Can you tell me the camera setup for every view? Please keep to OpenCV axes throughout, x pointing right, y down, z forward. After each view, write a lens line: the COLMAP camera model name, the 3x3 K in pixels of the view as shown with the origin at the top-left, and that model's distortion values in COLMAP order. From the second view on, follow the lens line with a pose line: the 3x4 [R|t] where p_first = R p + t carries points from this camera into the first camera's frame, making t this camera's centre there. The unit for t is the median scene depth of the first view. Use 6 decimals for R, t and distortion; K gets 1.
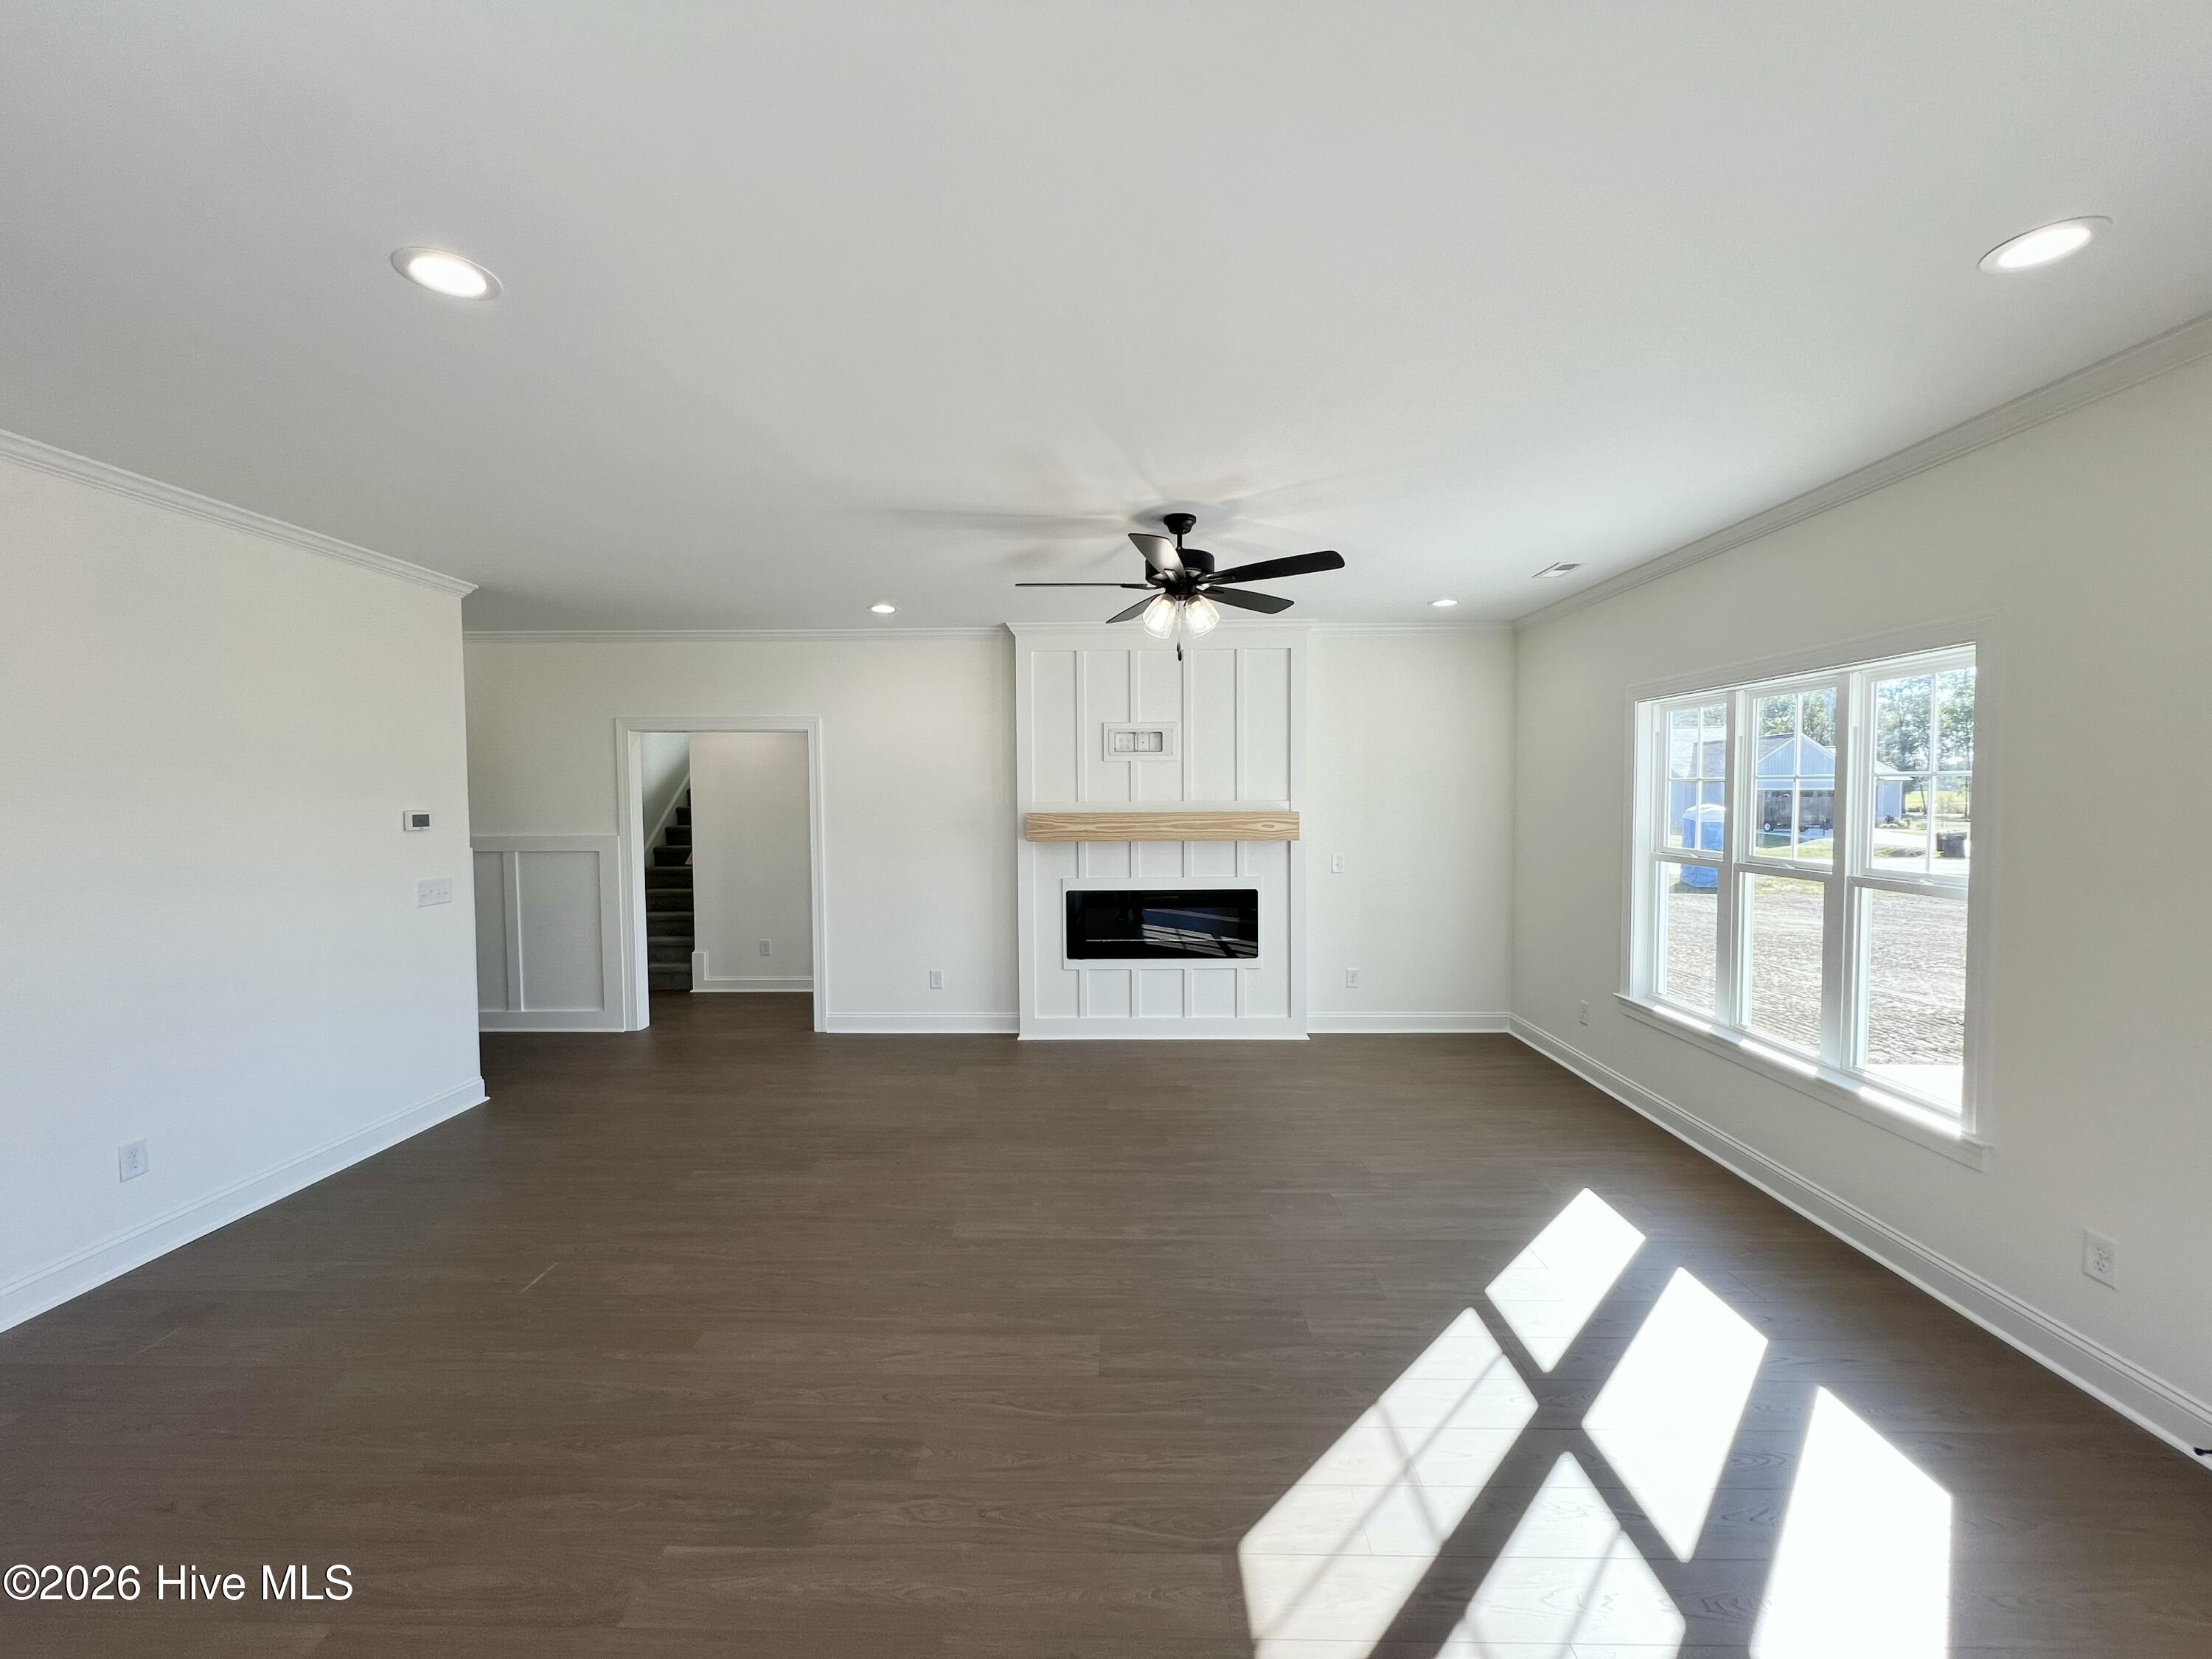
lens RADIAL K [[879.4, 0, 1104.1], [0, 879.4, 833.4], [0, 0, 1]] dist [0.000833, -0.000683]
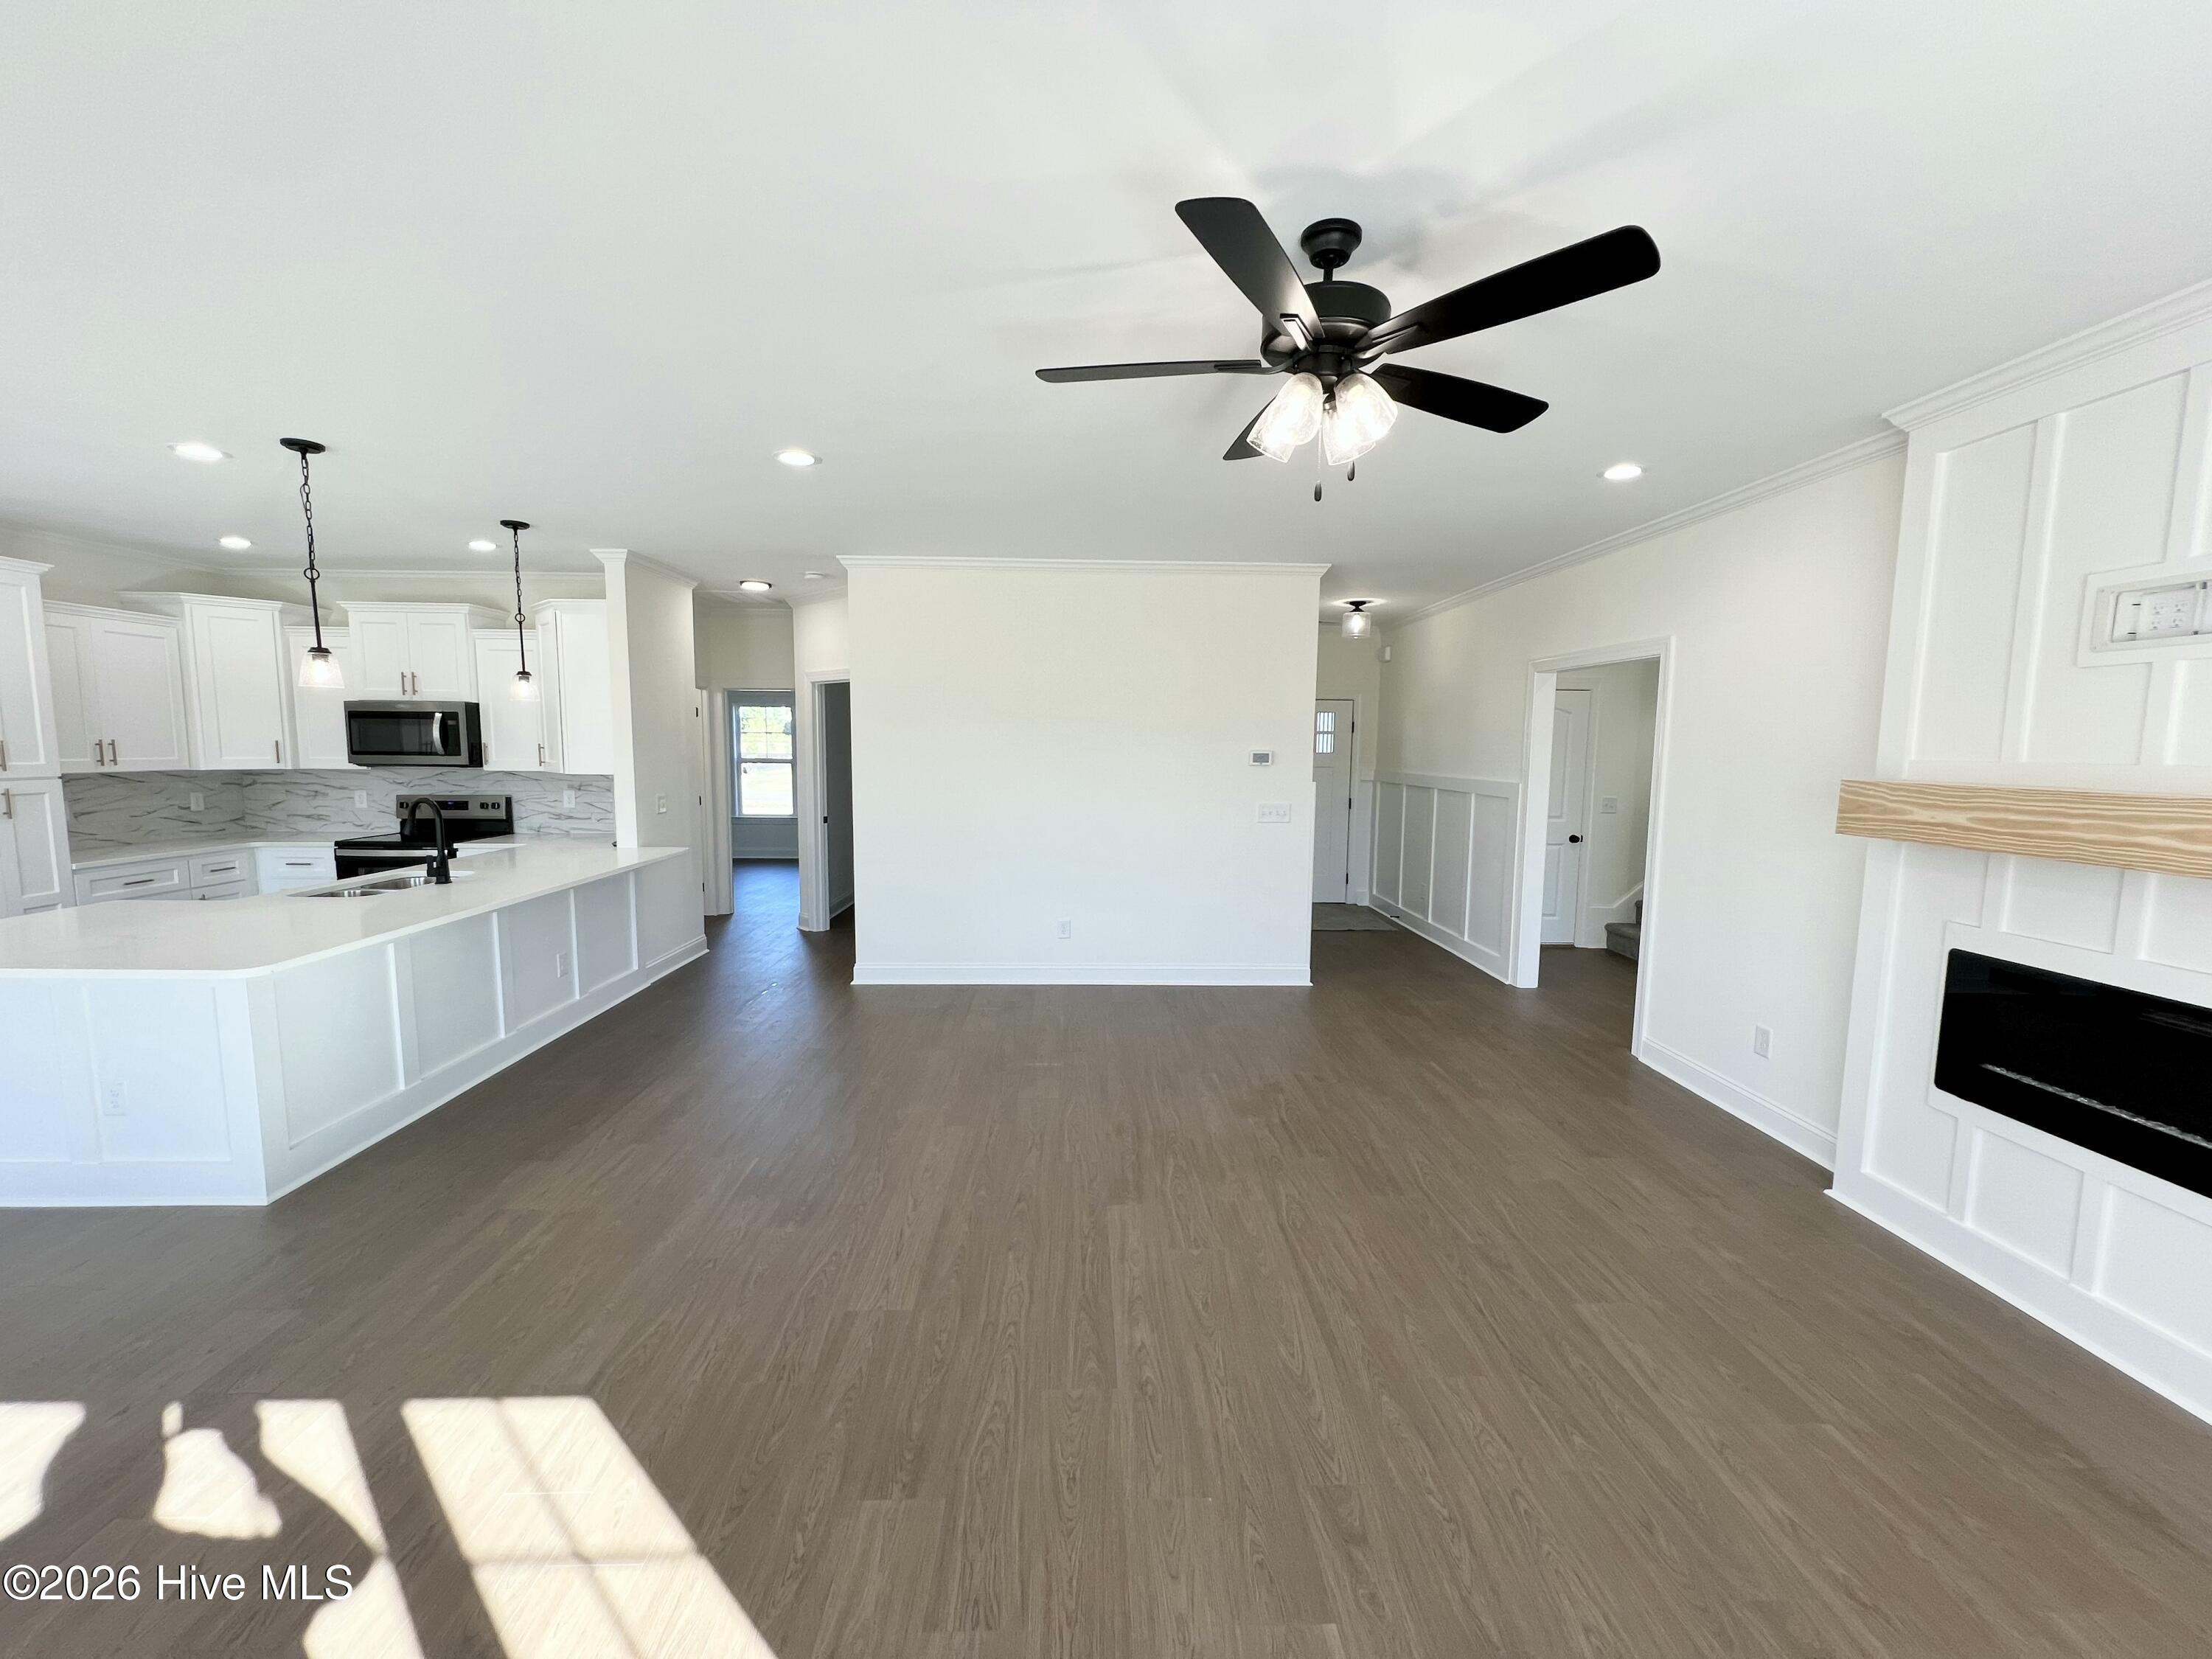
lens RADIAL K [[879.4, 0, 1104.1], [0, 879.4, 833.4], [0, 0, 1]] dist [0.000833, -0.000683]
pose [[0.048836, 0.110550, -0.992670, 0.510442], [-0.053649, 0.992712, 0.107915, -0.029785], [0.997365, 0.047985, 0.054411, 0.649346]]
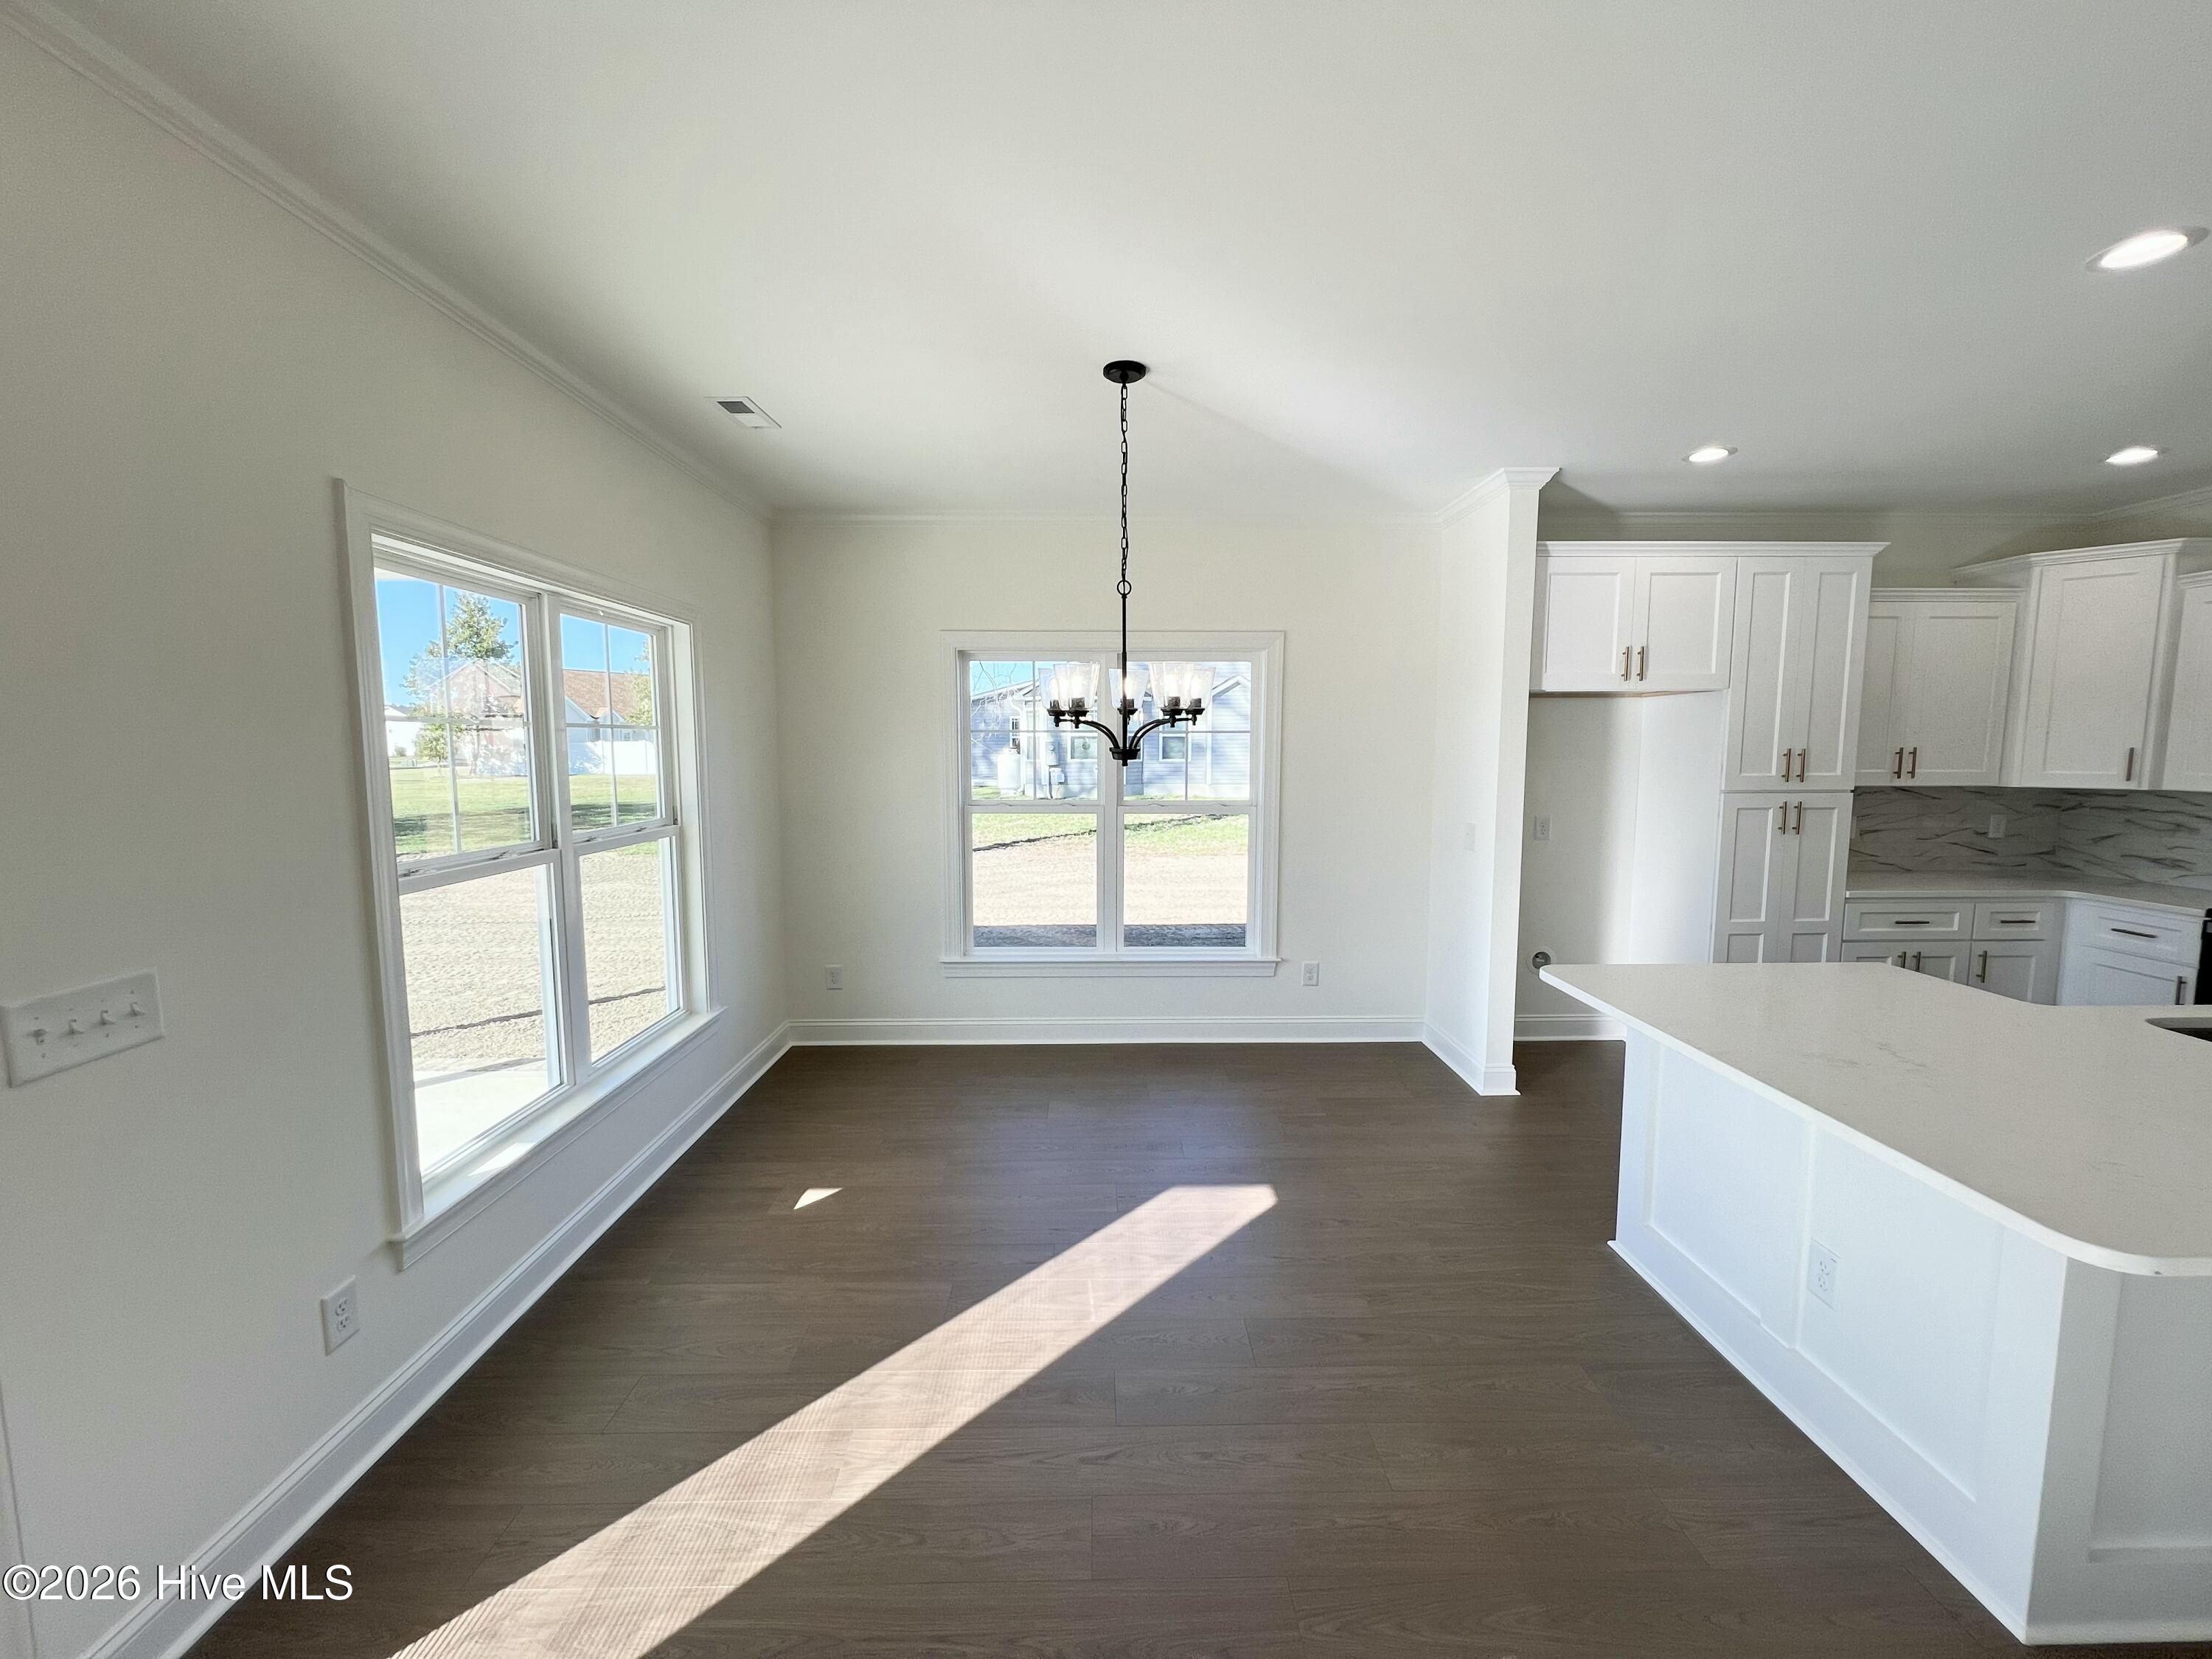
lens RADIAL K [[887.7, 0, 1102.5], [0, 887.7, 831.9], [0, 0, 1]] dist [0.000783, 0.000167]
pose [[-0.999046, 0.011026, -0.042262, 0.225916], [0.004967, 0.990017, 0.140861, -0.007978], [0.043393, 0.140517, -0.989127, 0.352448]]
